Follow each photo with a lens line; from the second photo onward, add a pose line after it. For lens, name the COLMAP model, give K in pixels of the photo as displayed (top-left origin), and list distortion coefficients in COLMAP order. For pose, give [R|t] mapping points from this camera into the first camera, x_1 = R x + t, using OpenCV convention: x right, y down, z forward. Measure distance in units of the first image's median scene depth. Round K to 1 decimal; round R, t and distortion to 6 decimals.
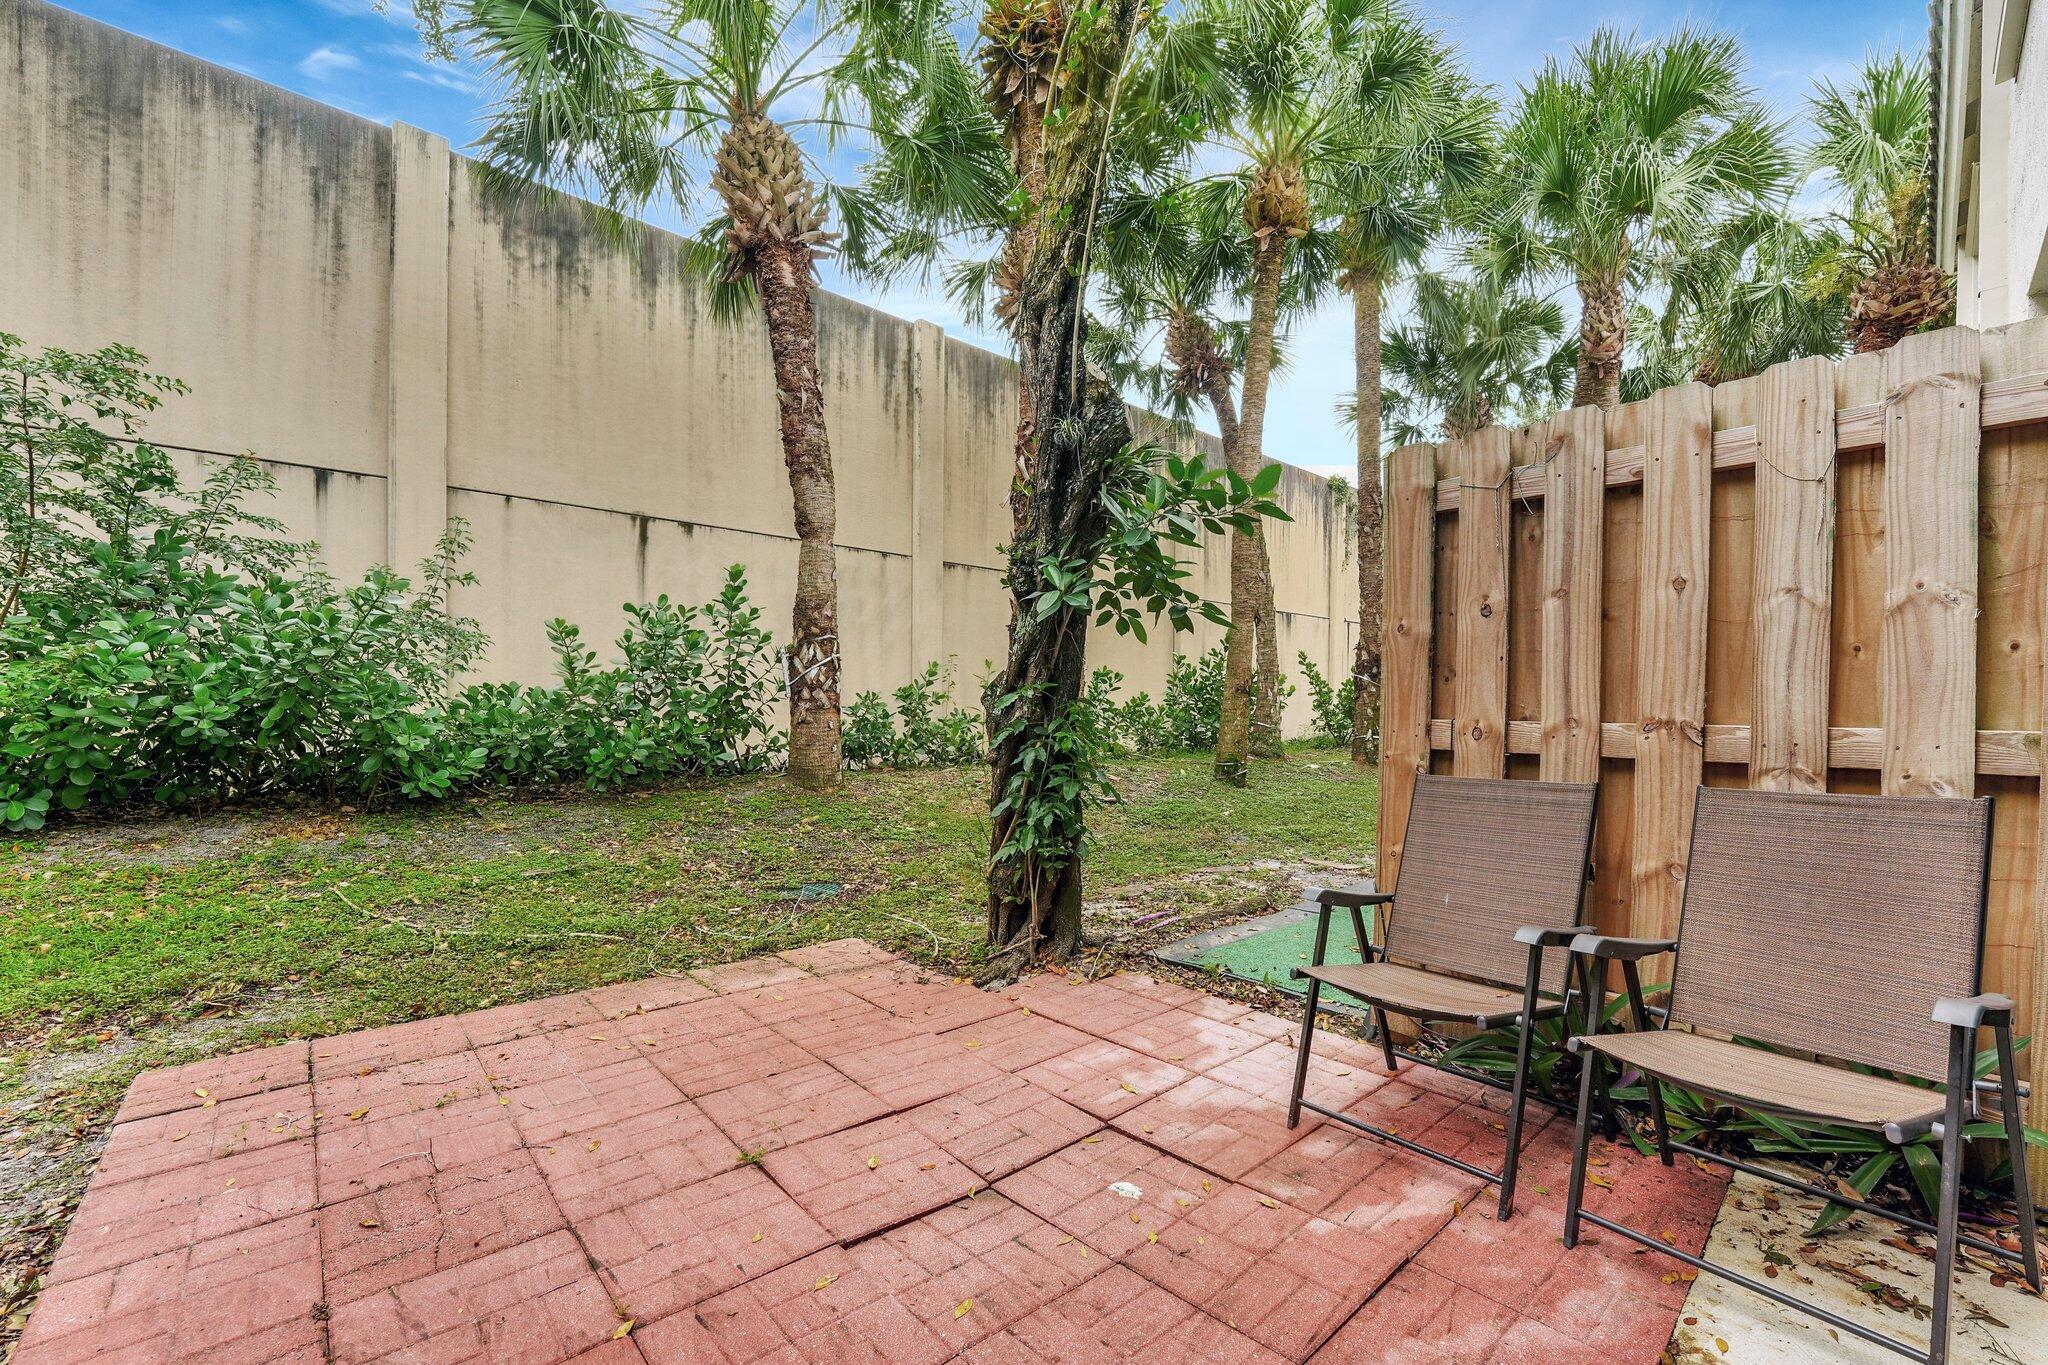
lens RADIAL K [[854.9, 0, 1023.5], [0, 854.9, 725.7], [0, 0, 1]] dist [-0.022519, 0.000307]
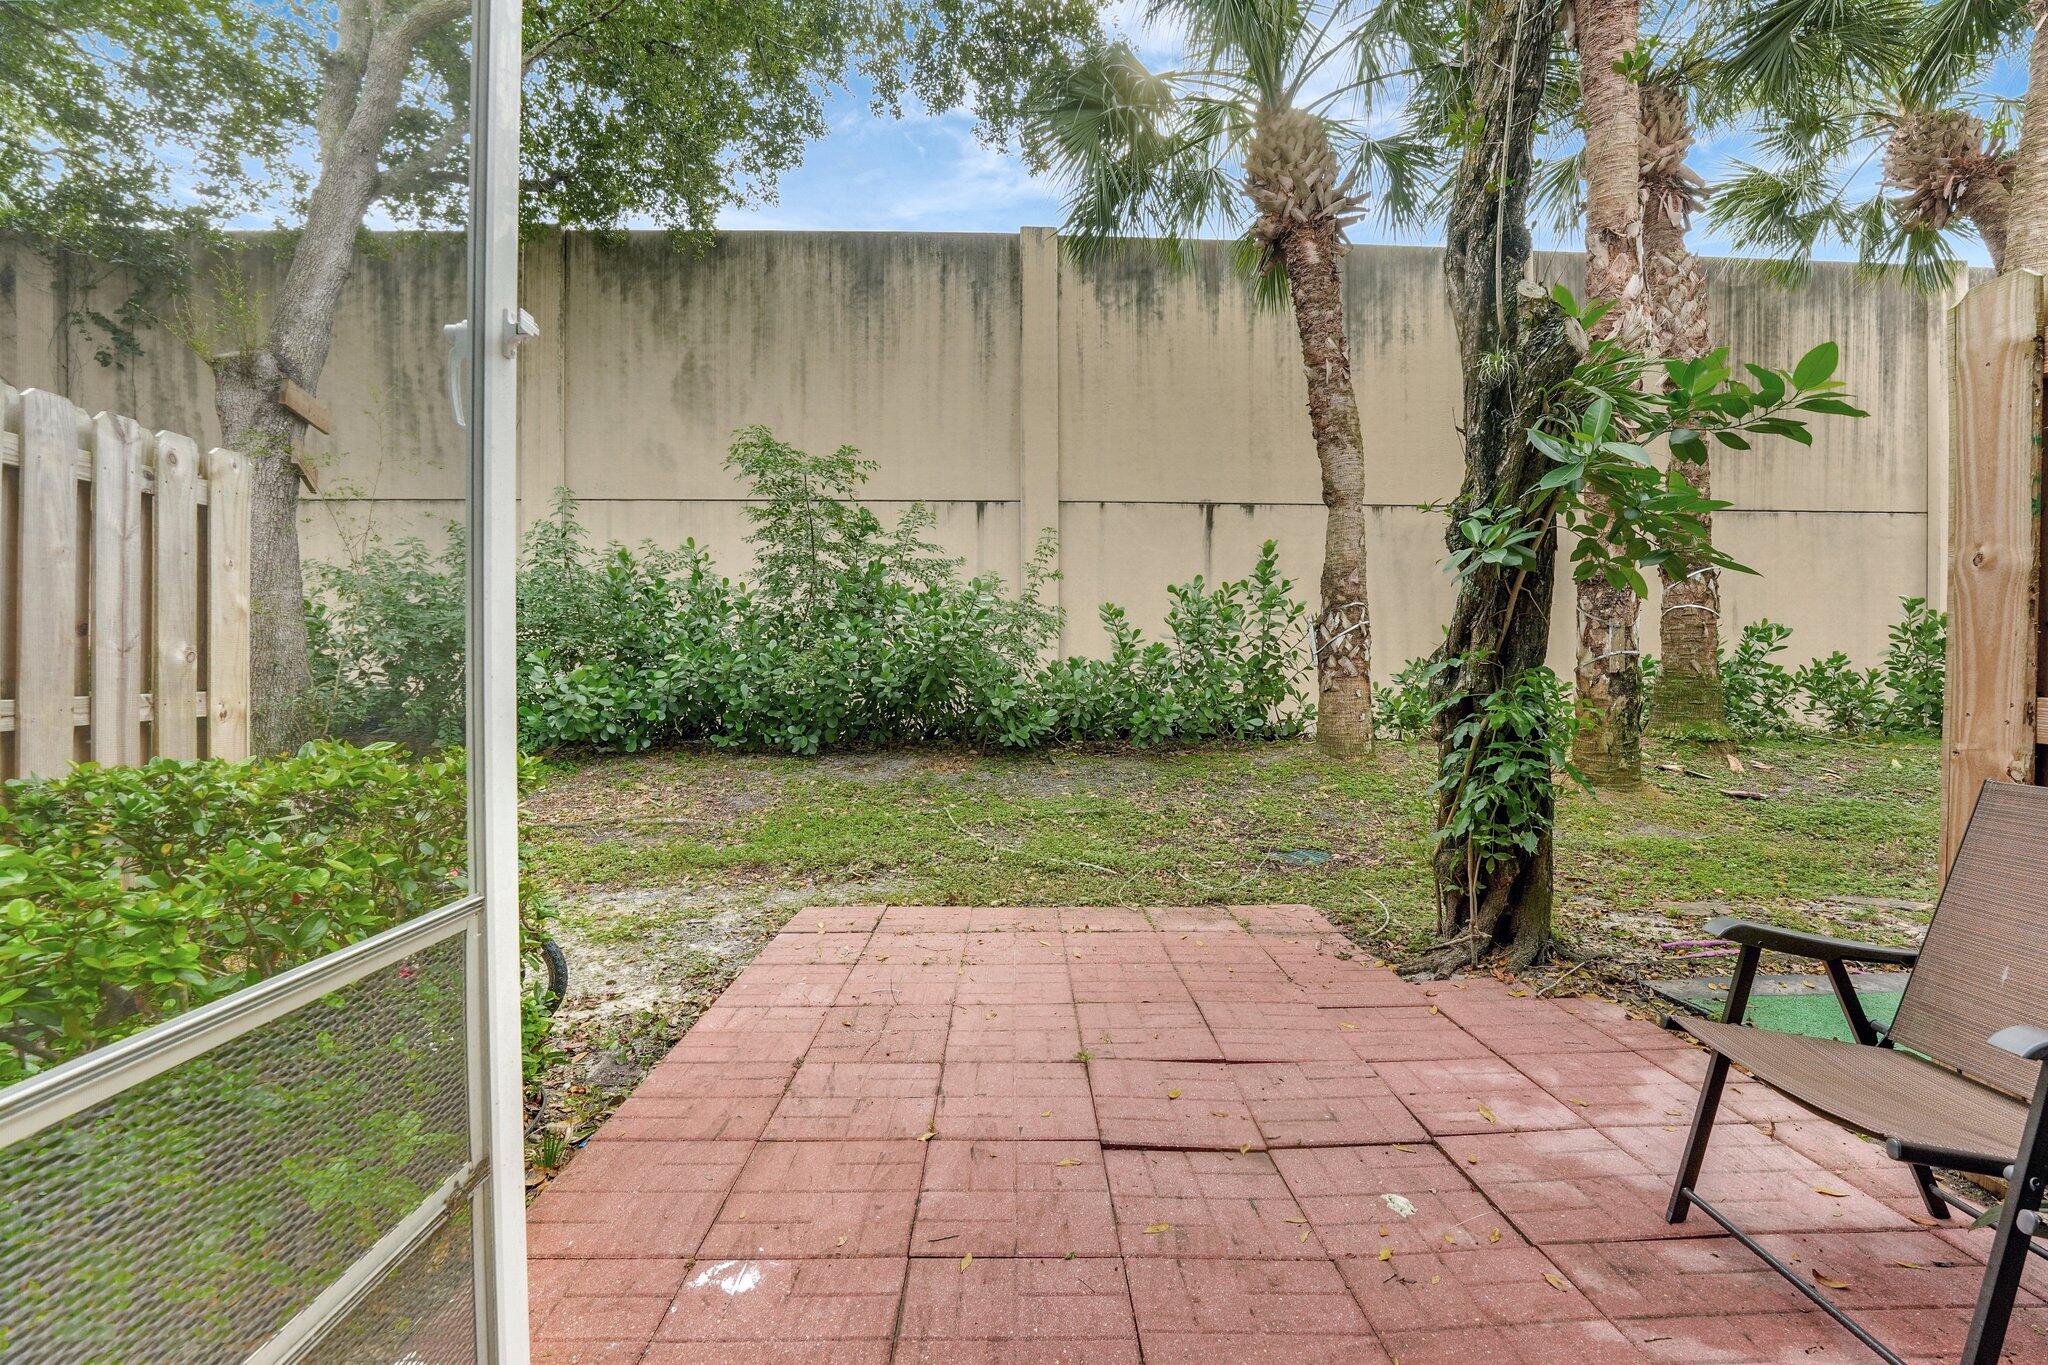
lens RADIAL K [[845.1, 0, 1024.0], [0, 845.1, 682.5], [0, 0, 1]] dist [-0.020352, 0.000236]
pose [[0.760292, 0.001111, -0.649580, 0.145109], [-0.008109, 0.999937, -0.007780, -0.003412], [0.649530, 0.011182, 0.760253, 0.014558]]
